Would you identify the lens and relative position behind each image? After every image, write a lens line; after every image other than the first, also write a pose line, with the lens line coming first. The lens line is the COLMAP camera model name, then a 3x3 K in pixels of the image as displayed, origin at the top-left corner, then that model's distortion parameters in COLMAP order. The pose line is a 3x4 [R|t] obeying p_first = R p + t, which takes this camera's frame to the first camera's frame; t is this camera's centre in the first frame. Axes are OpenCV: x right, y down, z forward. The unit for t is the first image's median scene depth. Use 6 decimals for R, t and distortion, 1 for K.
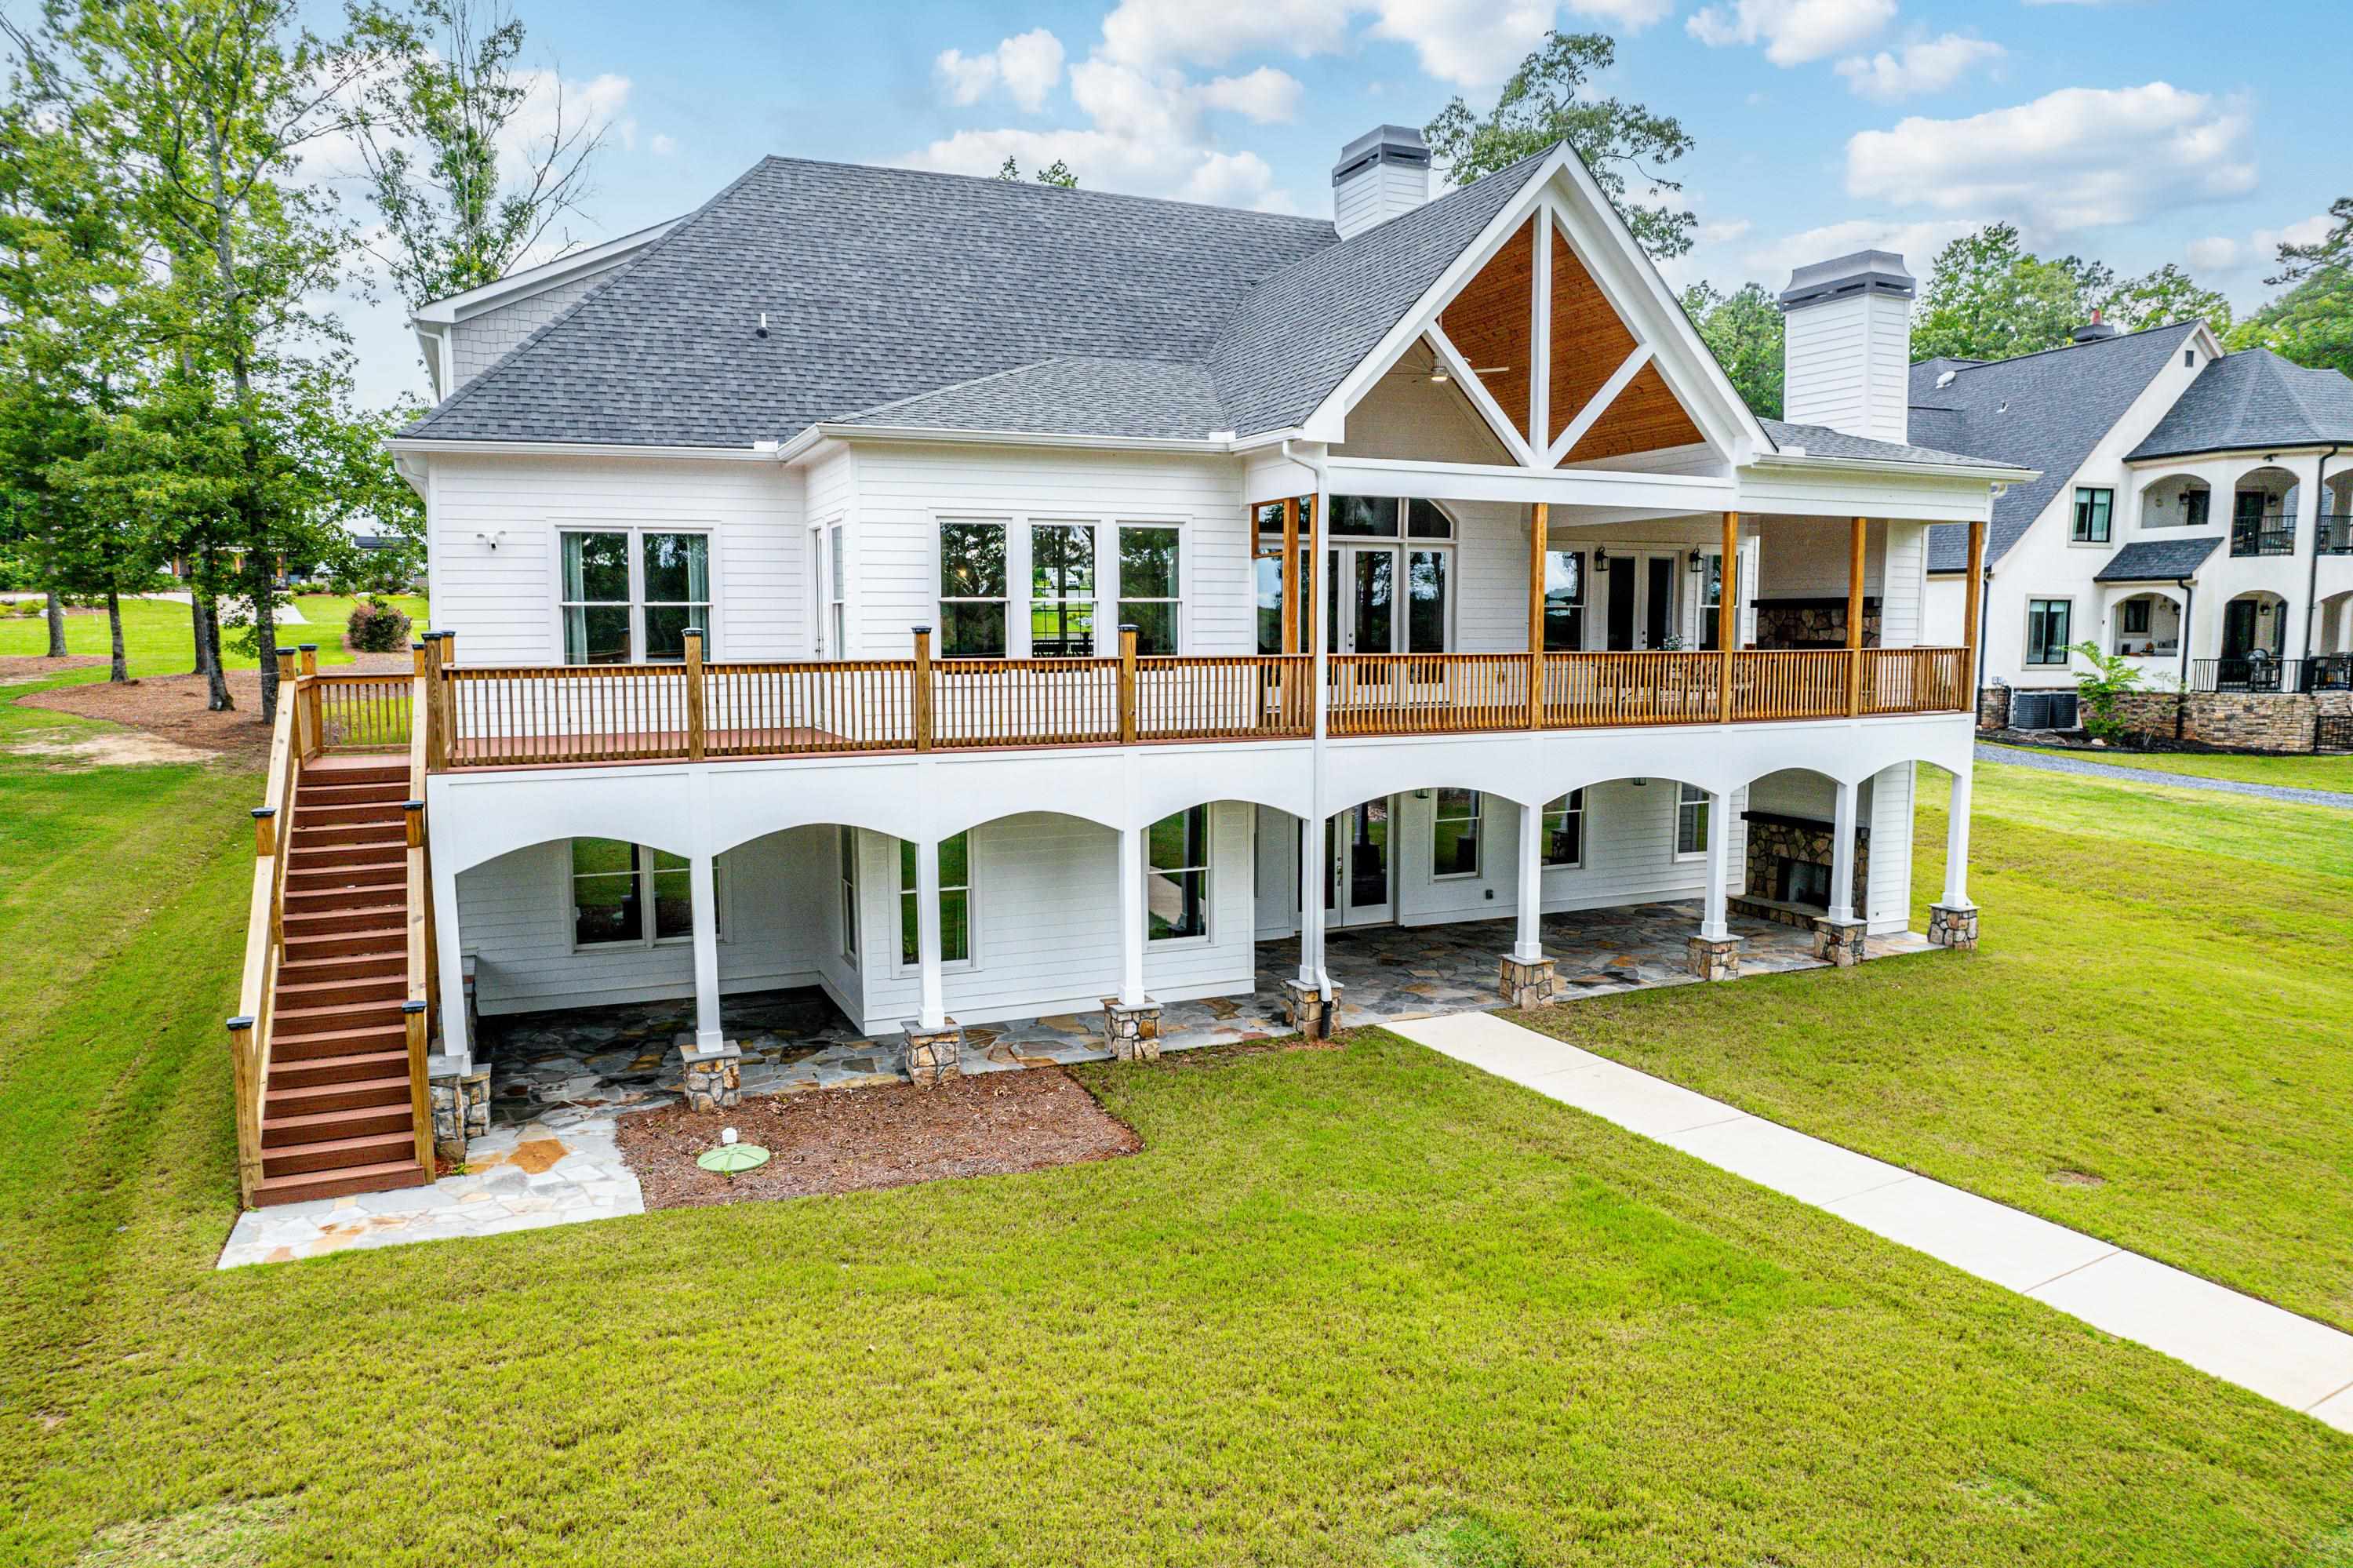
lens RADIAL K [[1504.2, 0, 1176.5], [0, 1504.2, 784.0], [0, 0, 1]] dist [-0.054058, 0.000747]
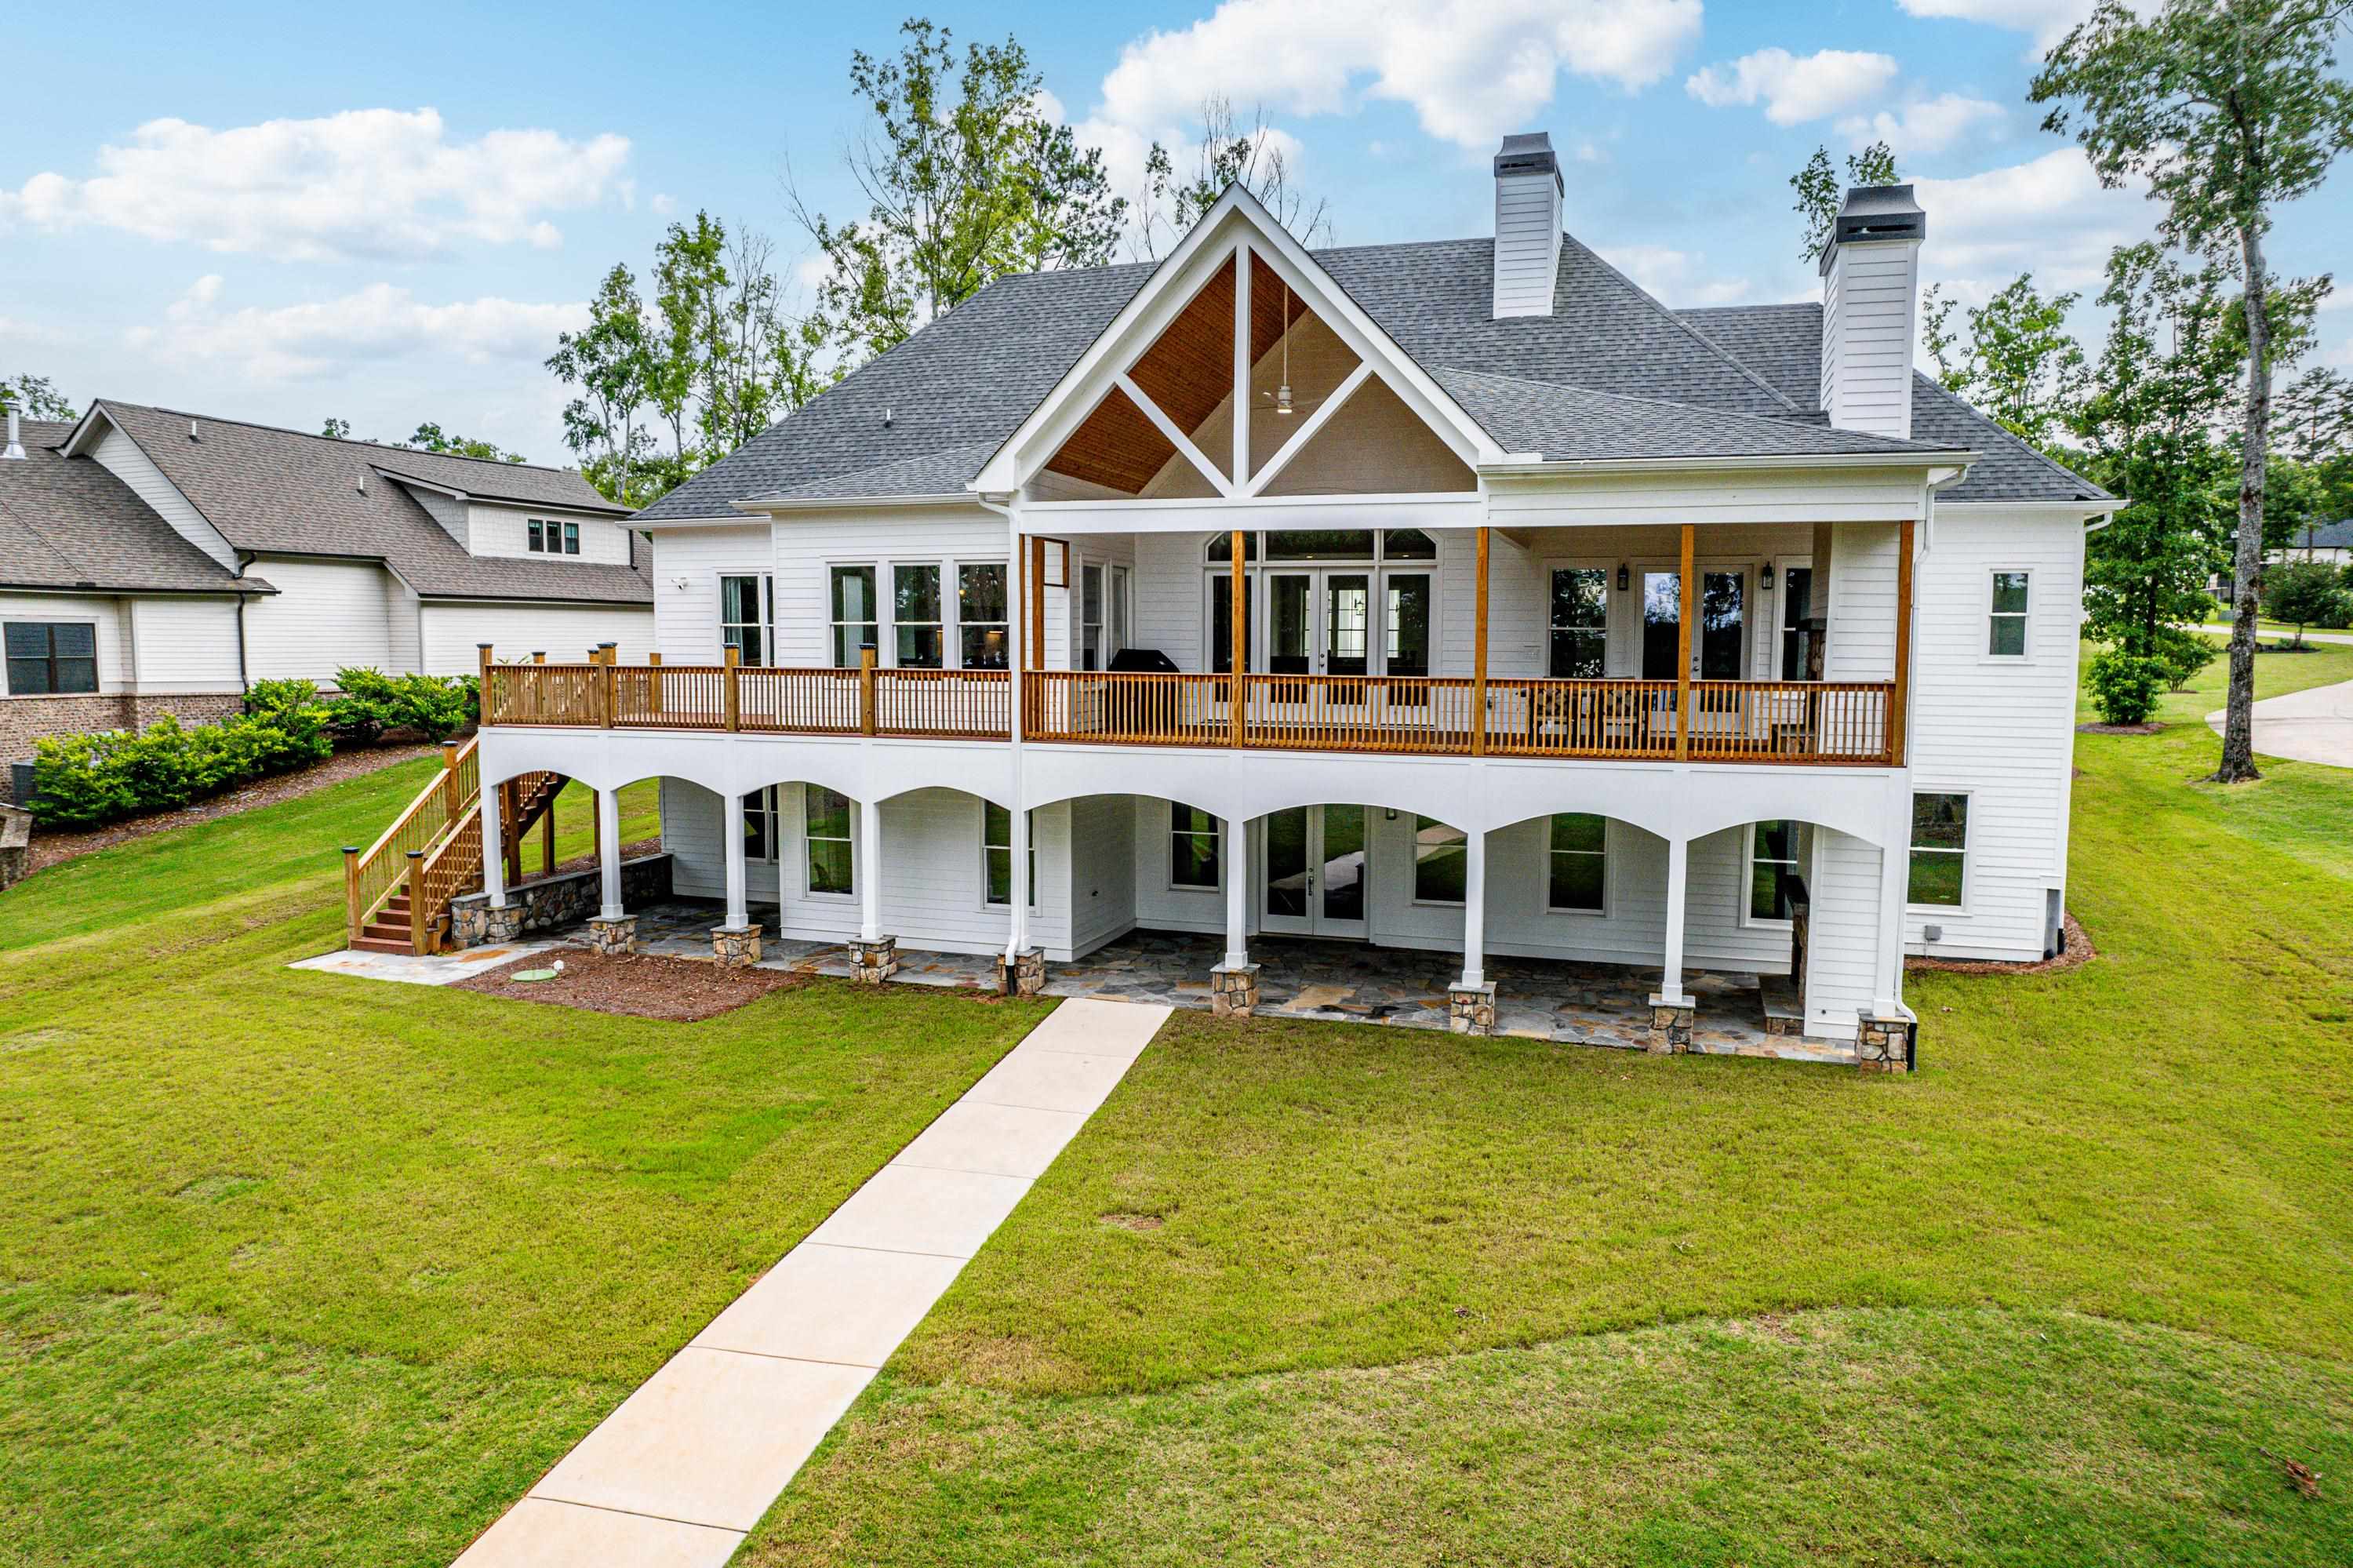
lens RADIAL K [[1504.2, 0, 1176.5], [0, 1504.2, 784.0], [0, 0, 1]] dist [-0.054058, 0.000747]
pose [[0.734875, 0.073460, -0.674213, 0.887724], [-0.079582, 0.996589, 0.021843, -0.029943], [0.673517, 0.037603, 0.738214, 0.195959]]
